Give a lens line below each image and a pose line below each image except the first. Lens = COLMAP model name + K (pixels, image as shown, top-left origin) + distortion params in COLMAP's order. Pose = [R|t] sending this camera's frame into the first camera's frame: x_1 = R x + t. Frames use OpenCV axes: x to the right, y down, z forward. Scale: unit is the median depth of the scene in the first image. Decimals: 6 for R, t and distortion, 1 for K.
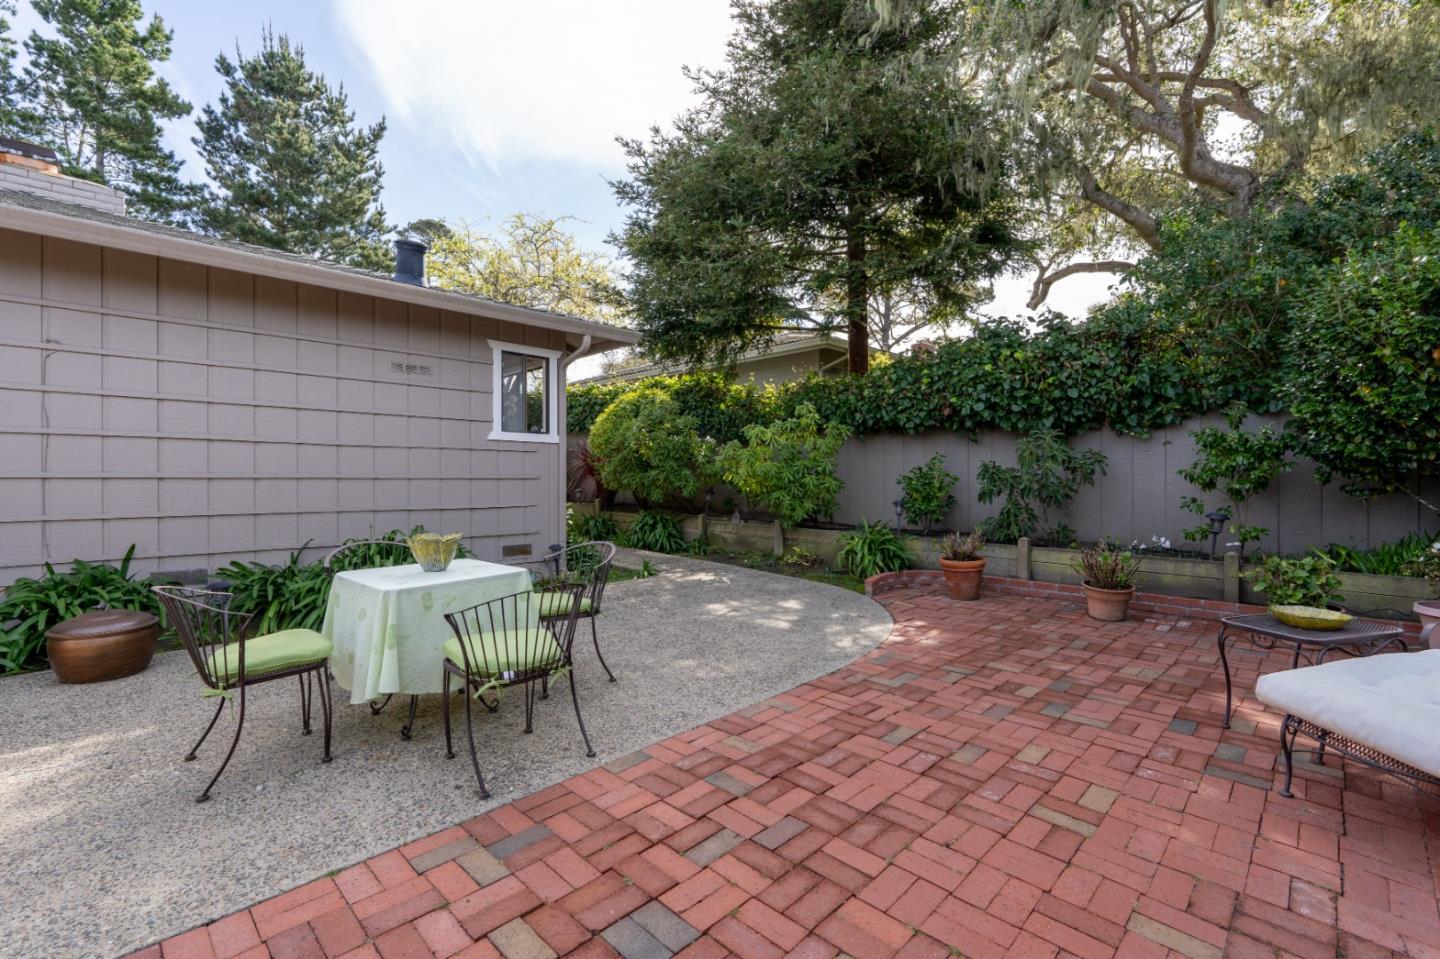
lens RADIAL K [[633.7, 0, 721.8], [0, 633.7, 477.1], [0, 0, 1]] dist [-0.002022, 0.000972]
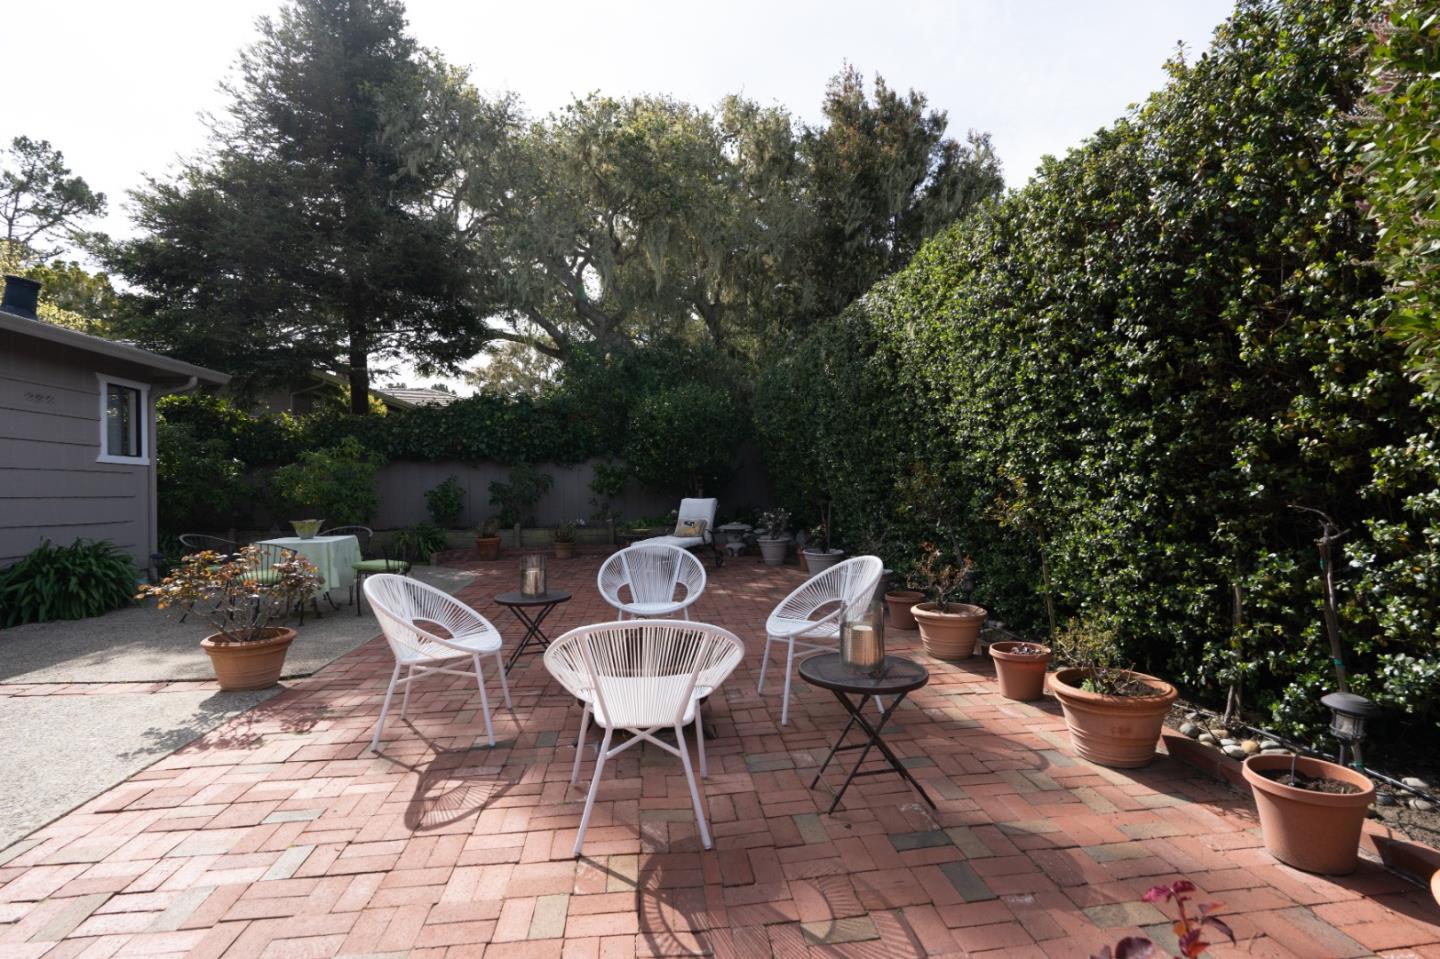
lens RADIAL K [[724.3, 0, 744.3], [0, 724.3, 481.3], [0, 0, 1]] dist [-0.001712, -0.001197]
pose [[0.613285, -0.002985, 0.789856, -0.675013], [0.021658, 0.999680, -0.013038, 0.016586], [-0.789565, 0.025102, 0.613154, -0.684611]]
